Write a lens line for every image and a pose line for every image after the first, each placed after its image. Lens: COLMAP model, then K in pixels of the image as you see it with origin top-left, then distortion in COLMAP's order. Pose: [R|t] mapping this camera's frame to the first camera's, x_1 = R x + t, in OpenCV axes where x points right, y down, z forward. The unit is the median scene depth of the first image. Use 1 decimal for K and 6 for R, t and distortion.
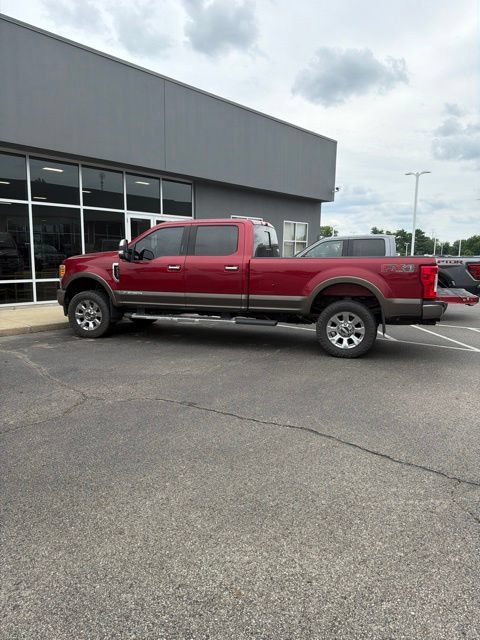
lens RADIAL K [[486.3, 0, 240.0], [0, 486.3, 320.0], [0, 0, 1]] dist [0.047961, -0.052335]
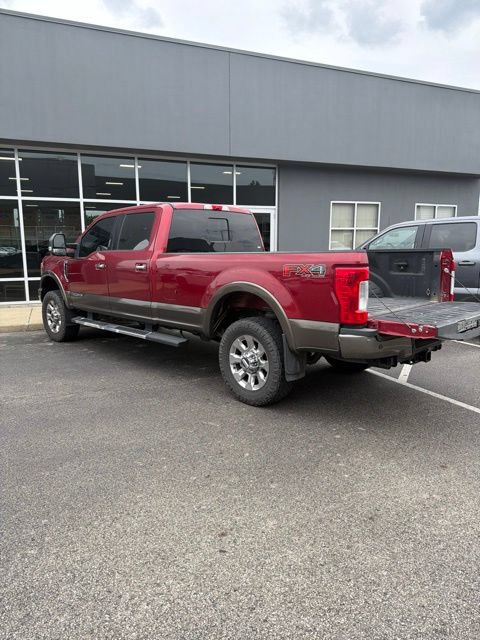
lens RADIAL K [[469.7, 0, 243.0], [0, 469.7, 324.6], [0, 0, 1]] dist [0.014662, -0.003982]
pose [[0.895003, 0.055393, -0.442608, 0.396943], [-0.042419, 0.998332, 0.039165, -0.044898], [0.444039, -0.016278, 0.895860, 0.343227]]
